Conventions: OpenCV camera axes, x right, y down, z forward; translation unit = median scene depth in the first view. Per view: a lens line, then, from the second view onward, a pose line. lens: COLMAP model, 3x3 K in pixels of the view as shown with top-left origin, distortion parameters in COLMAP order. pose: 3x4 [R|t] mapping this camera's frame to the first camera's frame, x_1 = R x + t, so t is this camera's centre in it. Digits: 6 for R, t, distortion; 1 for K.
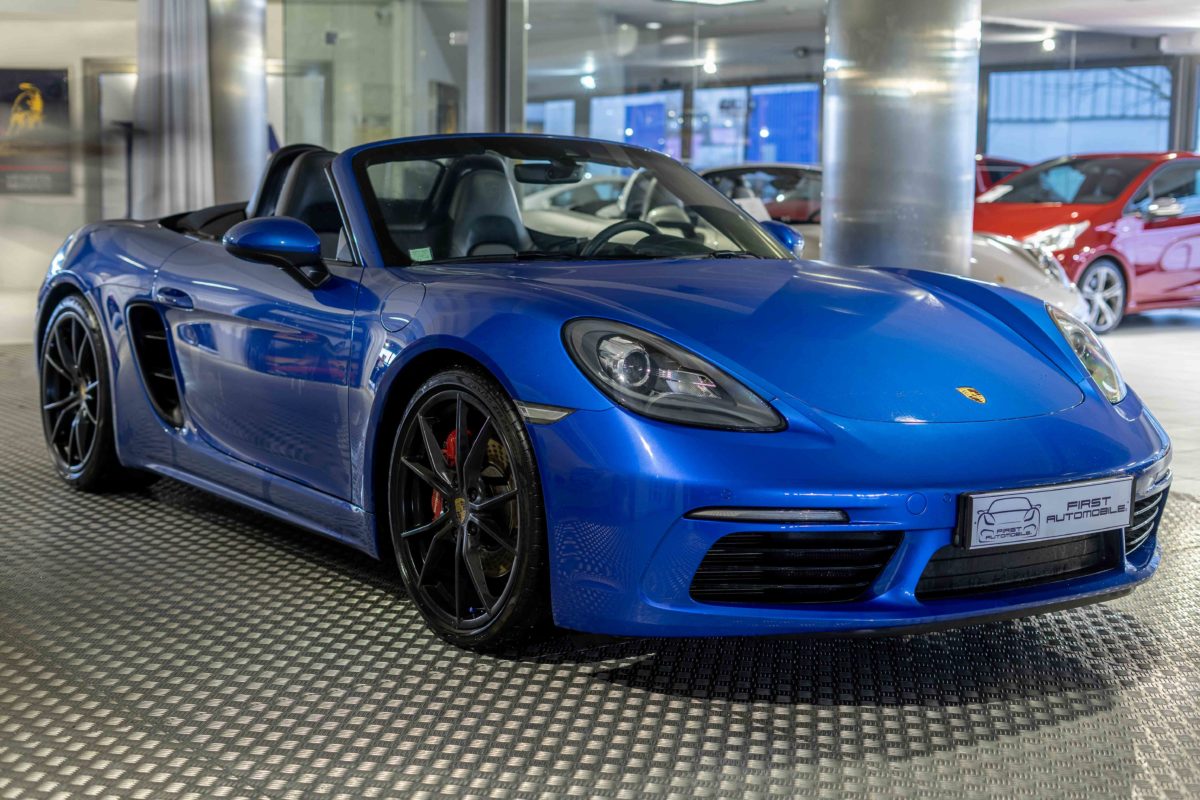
lens RADIAL K [[1740.3, 0, 597.1], [0, 1740.3, 432.8], [0, 0, 1]] dist [0.019344, -0.028877]
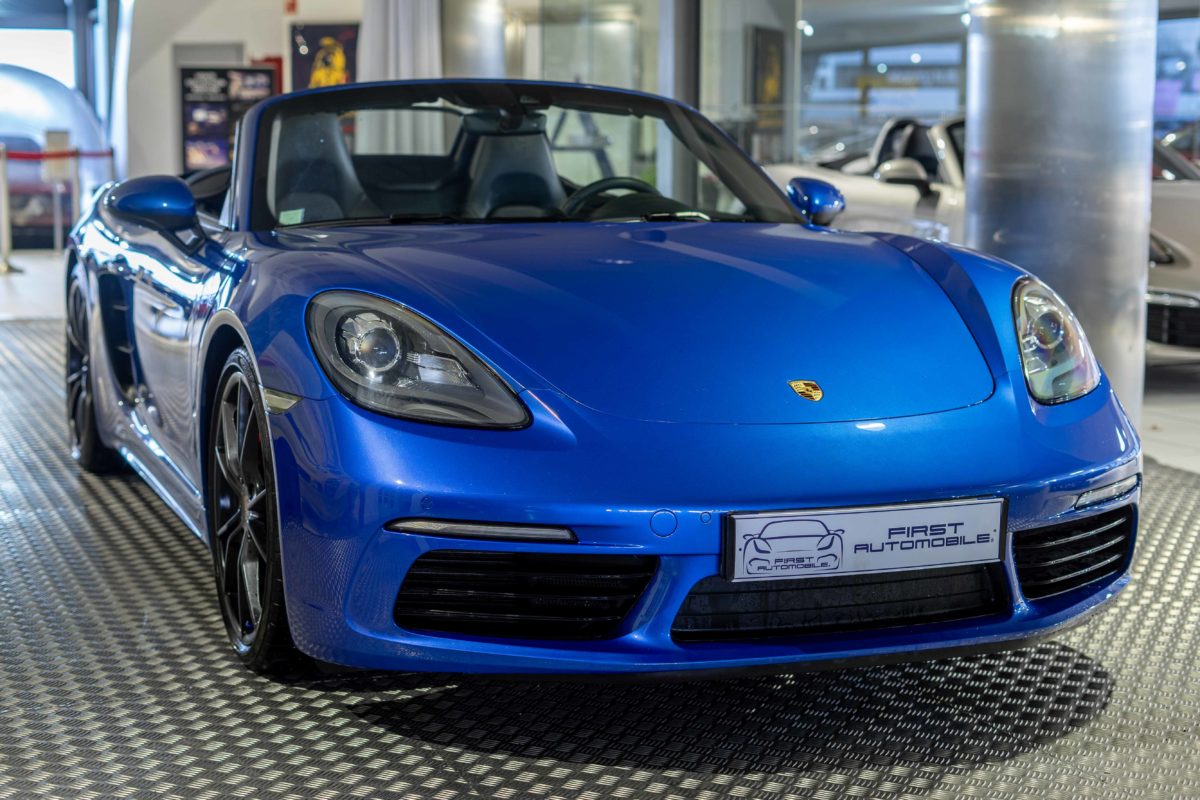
lens RADIAL K [[1919.7, 0, 555.4], [0, 1919.7, 400.9], [0, 0, 1]] dist [-0.020989, -0.042363]
pose [[0.965443, 0.022571, -0.259635, 0.346894], [-0.024296, 0.999699, -0.003438, -0.011288], [0.259479, 0.009628, 0.965701, 0.115825]]
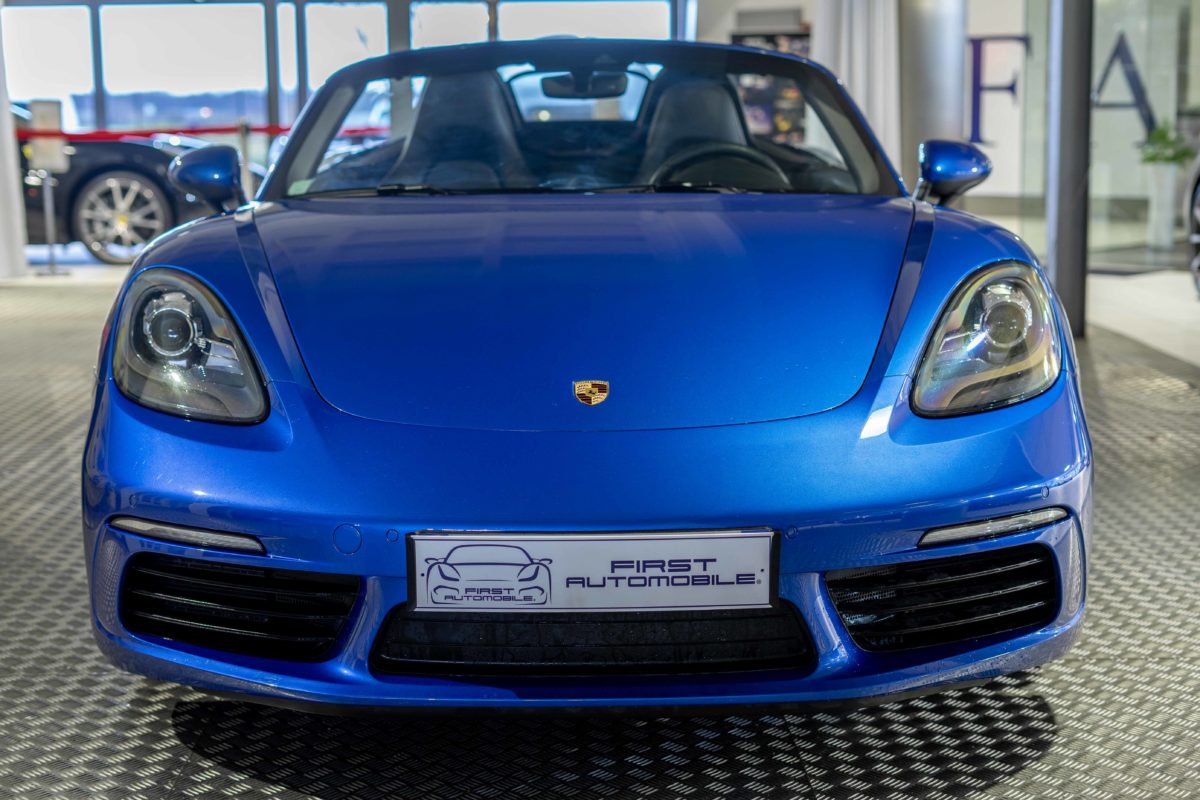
lens RADIAL K [[1831.0, 0, 600.0], [0, 1831.0, 400.0], [0, 0, 1]] dist [-0.002846, -0.027047]
pose [[0.824159, 0.063284, -0.562812, 0.656902], [-0.052729, 0.997995, 0.035003, -0.046286], [0.563899, 0.000828, 0.825844, 0.410366]]
